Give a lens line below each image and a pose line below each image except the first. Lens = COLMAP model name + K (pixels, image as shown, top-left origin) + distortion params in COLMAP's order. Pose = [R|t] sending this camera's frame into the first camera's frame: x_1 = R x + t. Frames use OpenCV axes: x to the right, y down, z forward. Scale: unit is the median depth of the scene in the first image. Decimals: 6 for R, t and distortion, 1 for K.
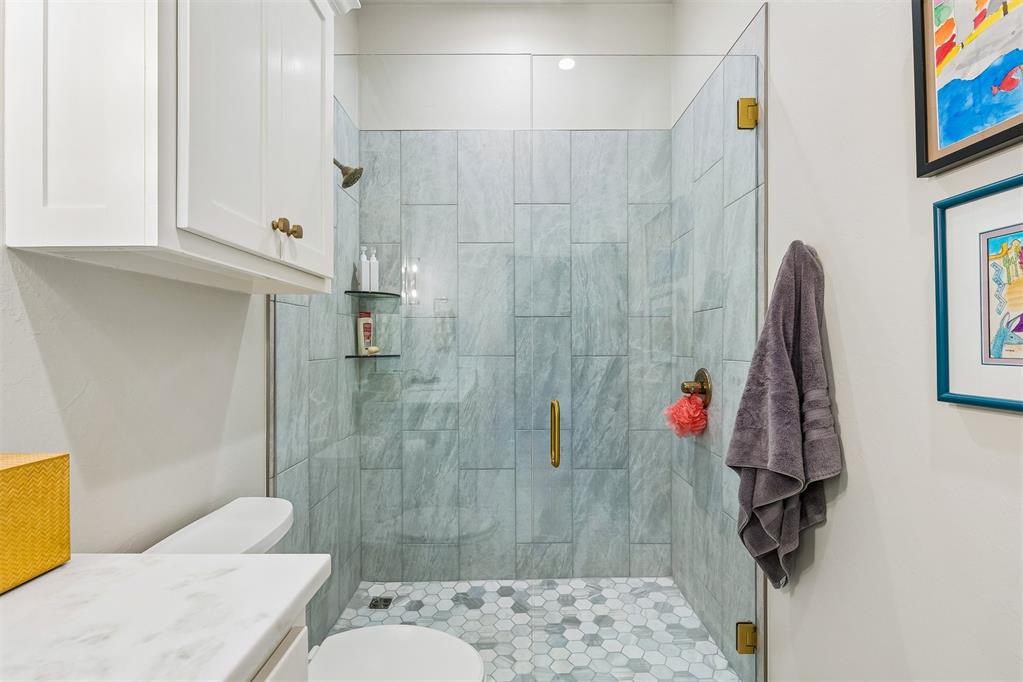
lens RADIAL K [[459.3, 0, 508.2], [0, 459.3, 348.1], [0, 0, 1]] dist [-0.000412, -0.000497]
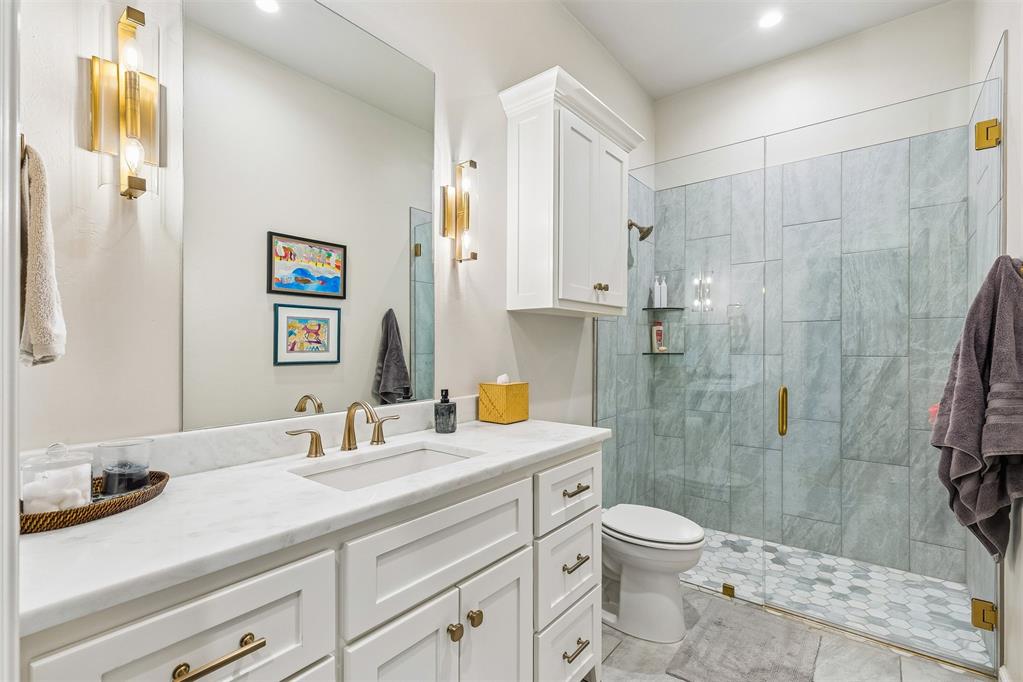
lens RADIAL K [[459.3, 0, 508.2], [0, 459.3, 348.1], [0, 0, 1]] dist [-0.000412, -0.000497]
pose [[0.778079, 0.004918, -0.628147, 0.208969], [-0.006114, 0.999981, 0.000256, 0.002876], [0.628137, 0.003641, 0.778094, -0.365868]]
